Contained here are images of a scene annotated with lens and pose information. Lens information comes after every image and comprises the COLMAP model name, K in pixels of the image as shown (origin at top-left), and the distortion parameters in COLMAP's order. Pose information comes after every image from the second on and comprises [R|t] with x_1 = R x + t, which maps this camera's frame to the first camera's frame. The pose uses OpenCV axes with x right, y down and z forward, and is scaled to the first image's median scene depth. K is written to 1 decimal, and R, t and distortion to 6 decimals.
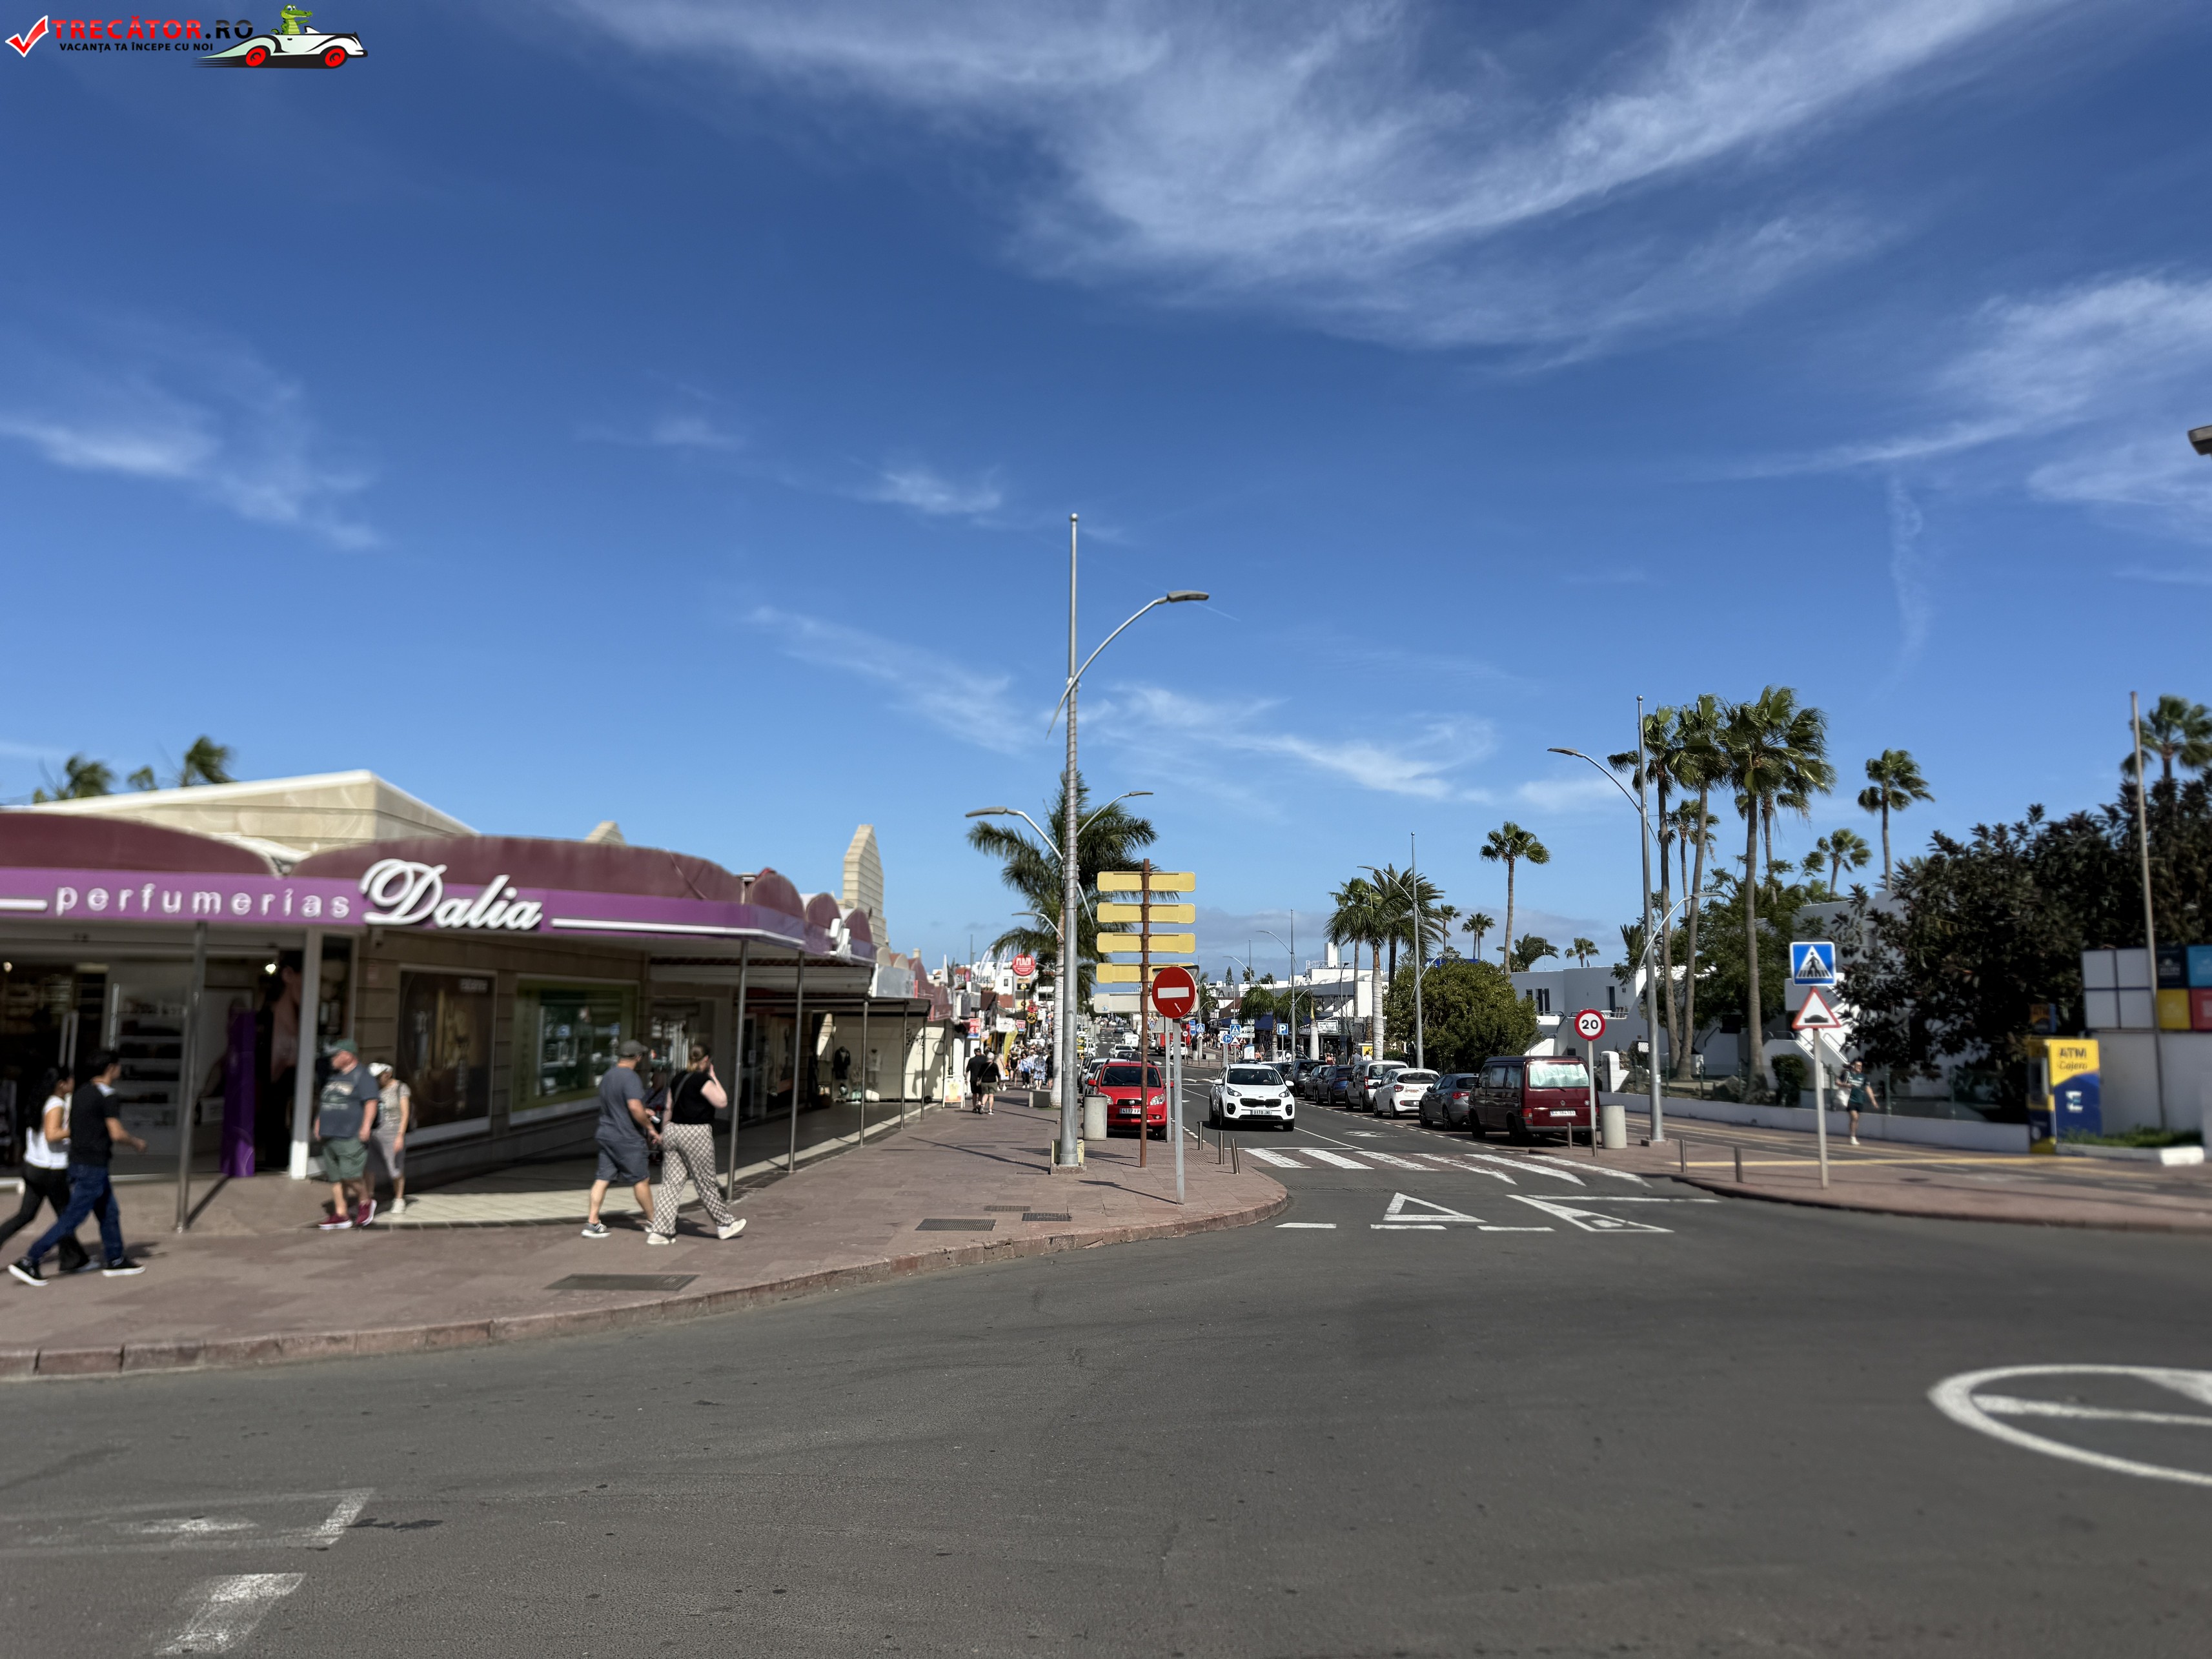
lens RADIAL K [[1564.7, 0, 1106.0], [0, 1564.7, 829.5], [0, 0, 1]] dist [0.003313, 0.001836]
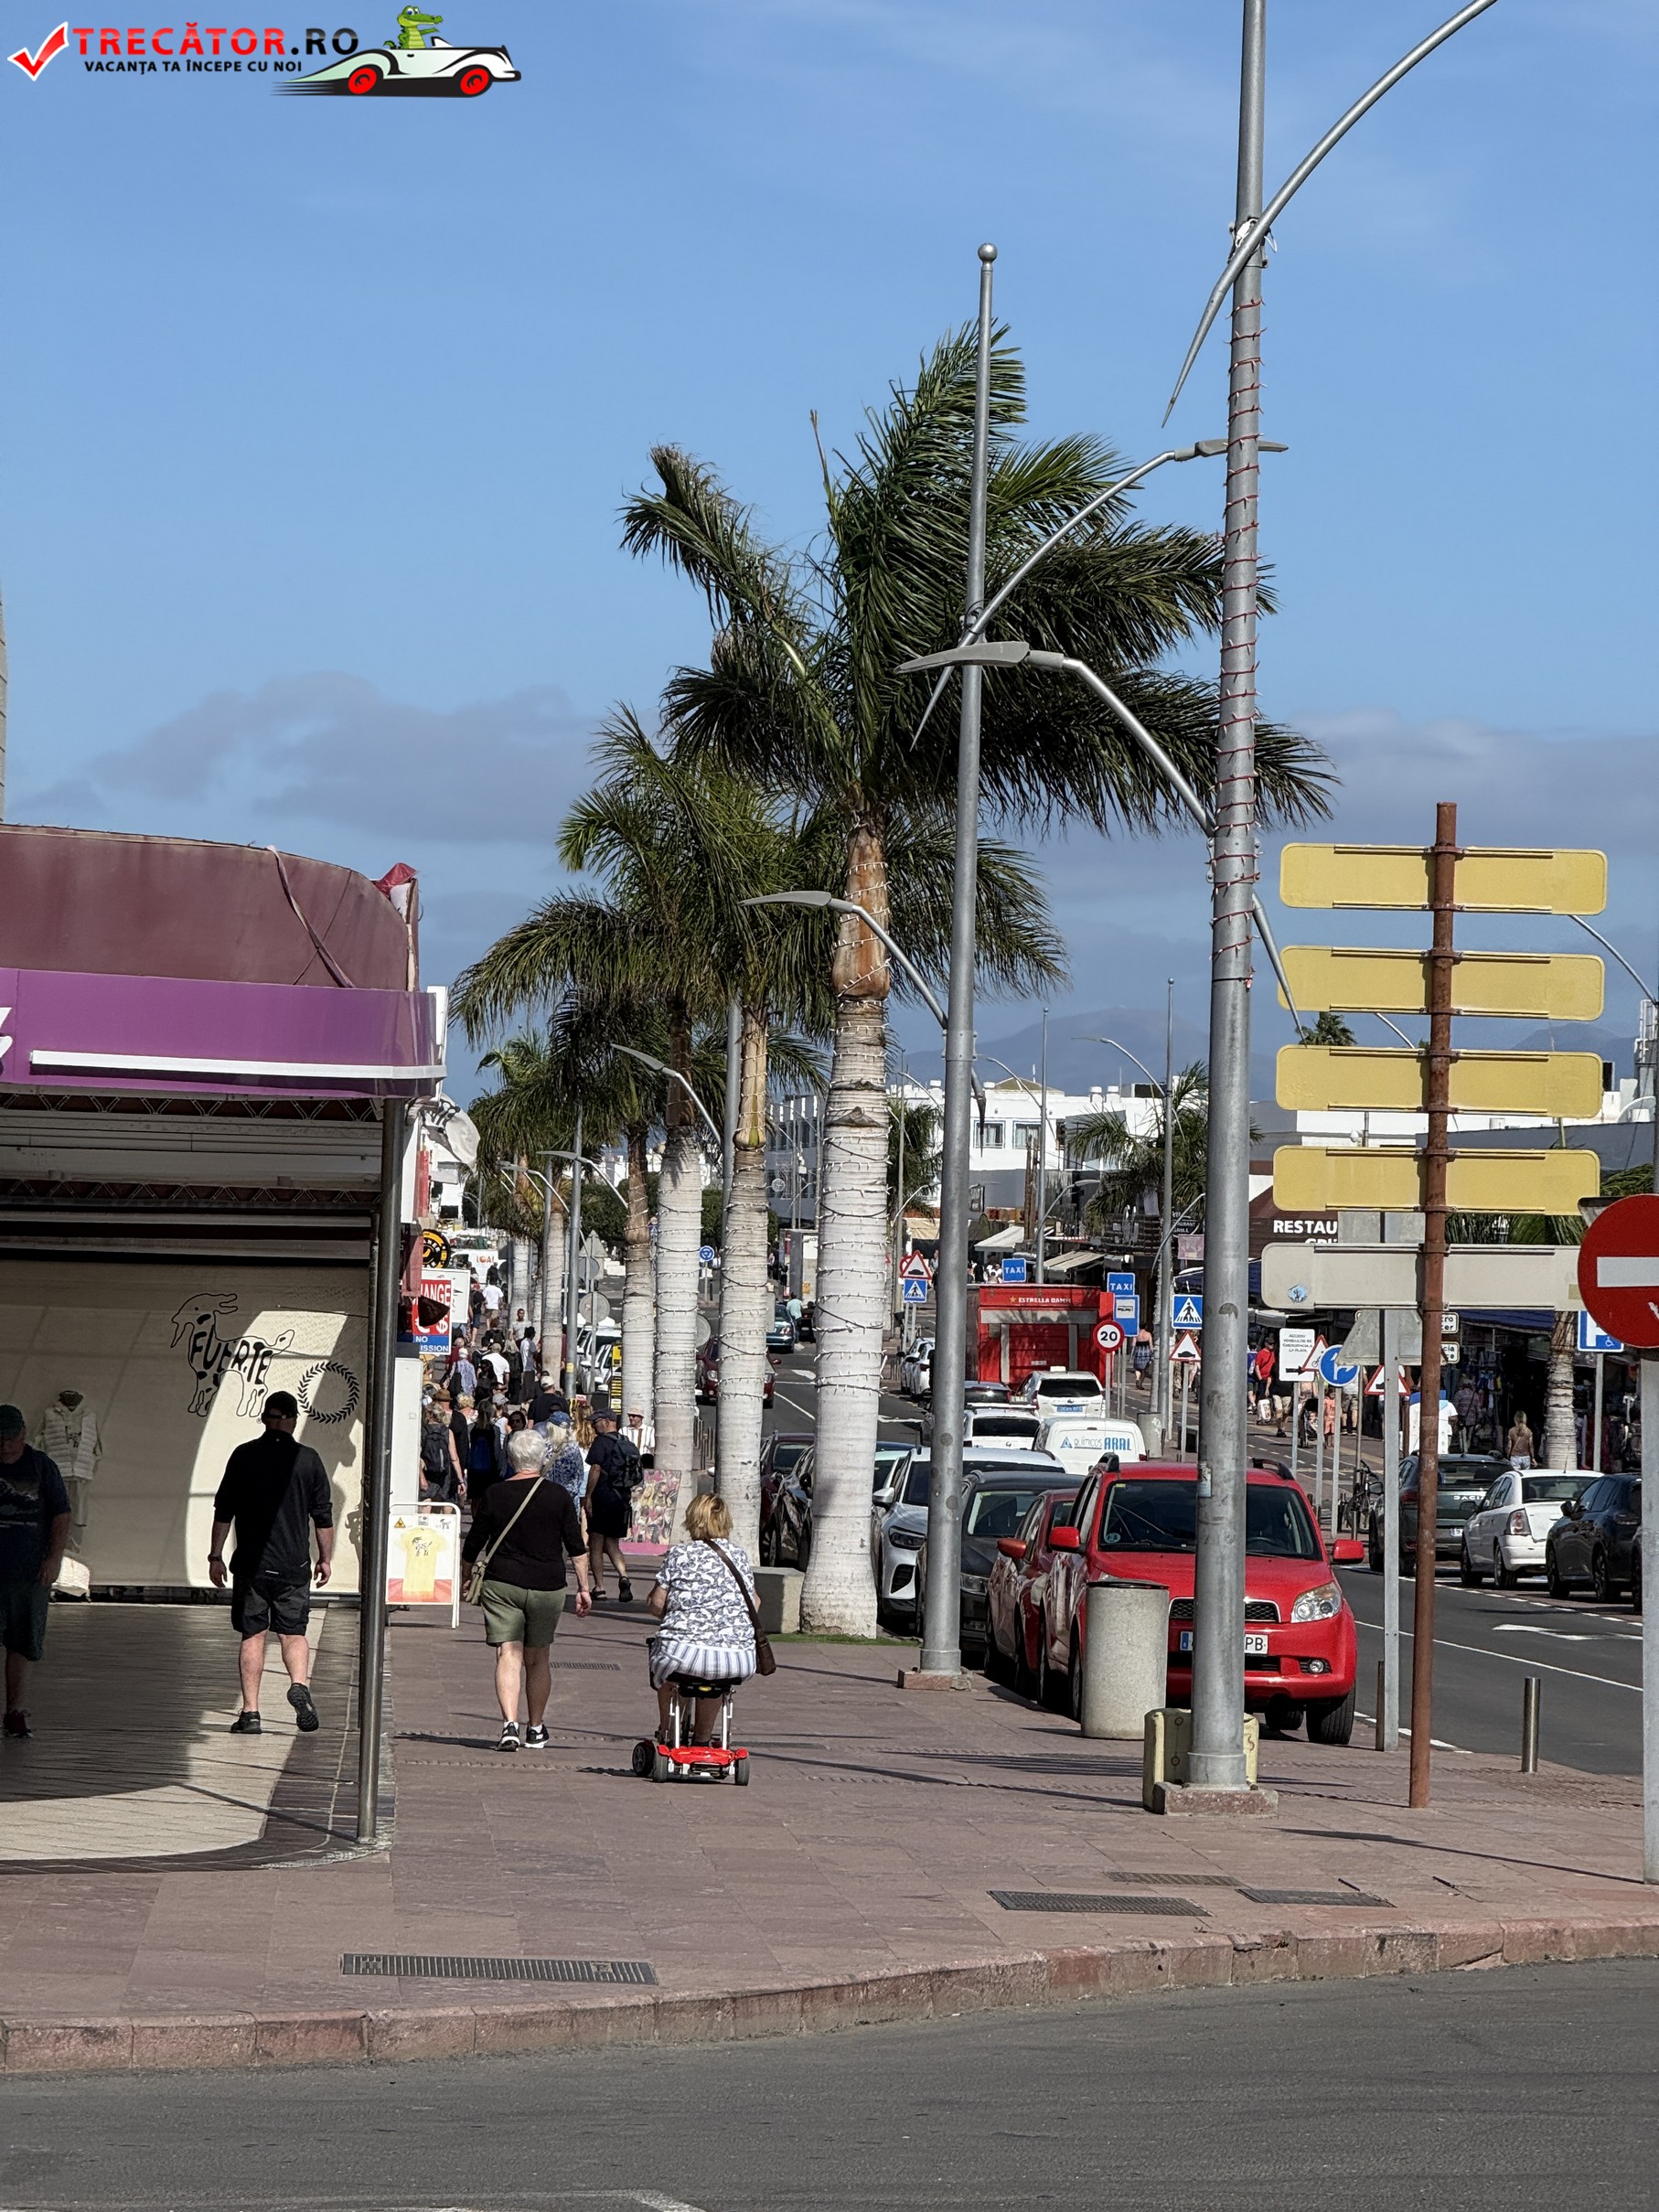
lens RADIAL K [[7722.1, 0, 829.5], [0, 7722.1, 1106.0], [0, 0, 1]] dist [-0.008426, 17.583110]
pose [[0.999410, 0.022605, 0.025870, -0.198186], [-0.025113, 0.994557, 0.101124, -0.107967], [-0.023444, -0.101714, 0.994537, -0.737184]]
